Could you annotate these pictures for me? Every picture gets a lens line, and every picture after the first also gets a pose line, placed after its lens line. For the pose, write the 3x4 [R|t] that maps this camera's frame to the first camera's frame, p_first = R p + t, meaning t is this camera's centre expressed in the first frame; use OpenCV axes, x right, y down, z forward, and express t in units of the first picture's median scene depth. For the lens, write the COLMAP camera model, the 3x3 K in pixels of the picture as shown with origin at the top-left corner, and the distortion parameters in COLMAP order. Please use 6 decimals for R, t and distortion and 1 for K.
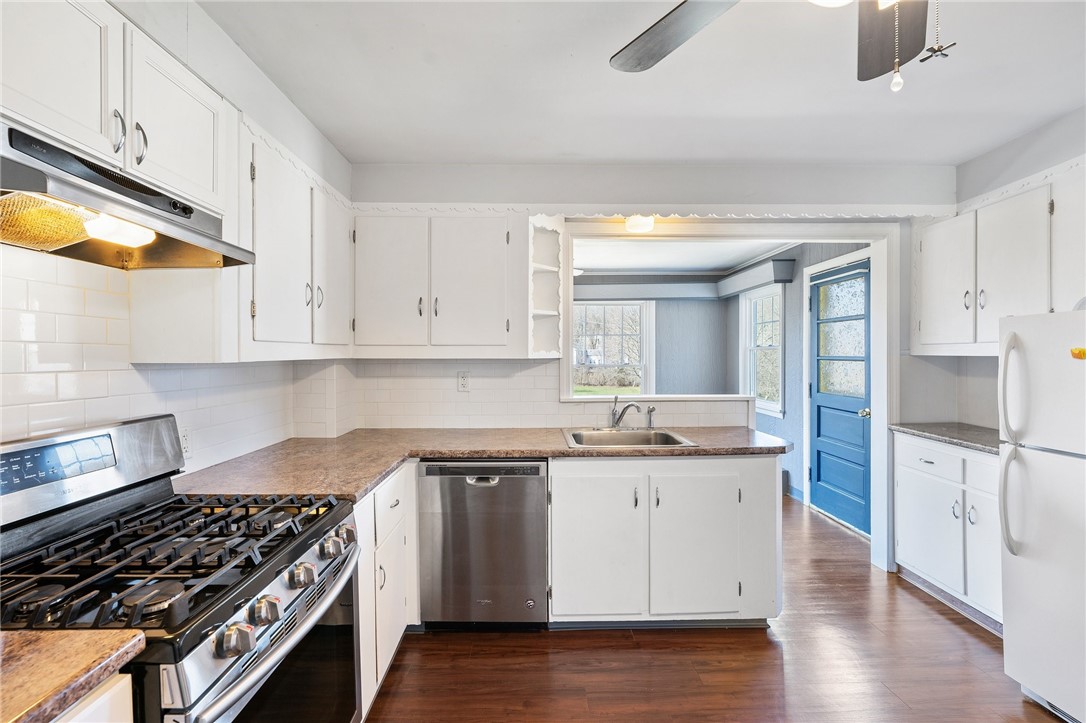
lens RADIAL K [[477.7, 0, 541.2], [0, 477.7, 357.8], [0, 0, 1]] dist [-0.024486, 0.000225]
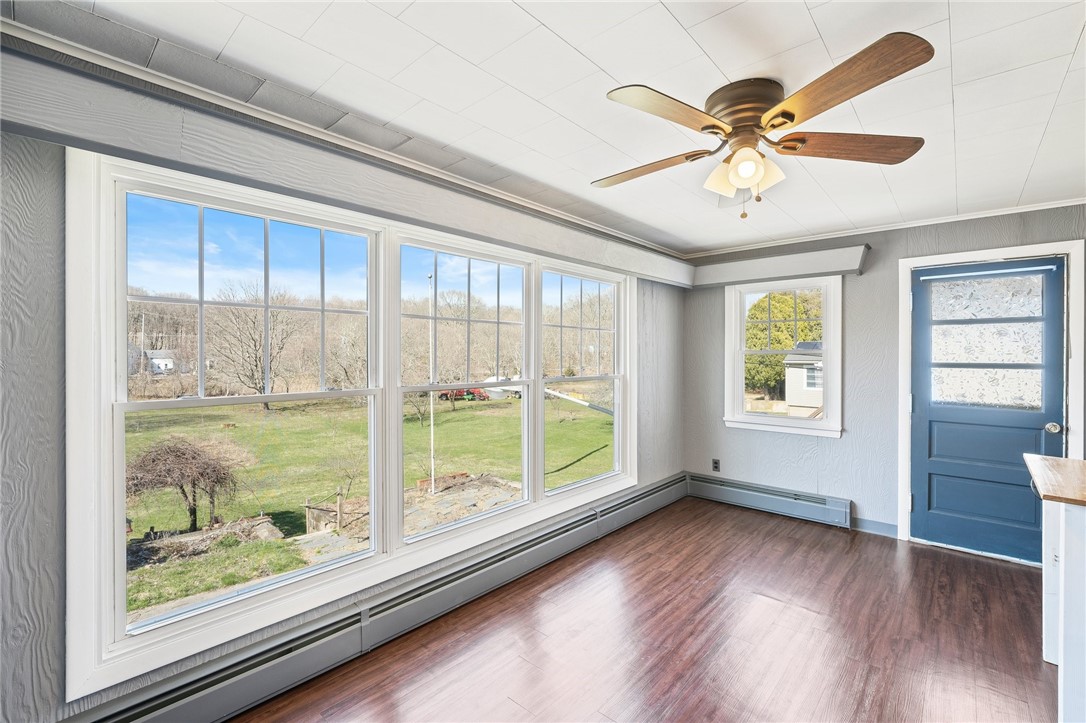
lens RADIAL K [[477.7, 0, 541.2], [0, 477.7, 357.8], [0, 0, 1]] dist [-0.024486, 0.000225]
pose [[0.688913, 0.001261, 0.724843, -0.484339], [0.003010, 0.999985, -0.004600, -0.010648], [-0.724838, 0.005351, 0.688899, 0.881335]]
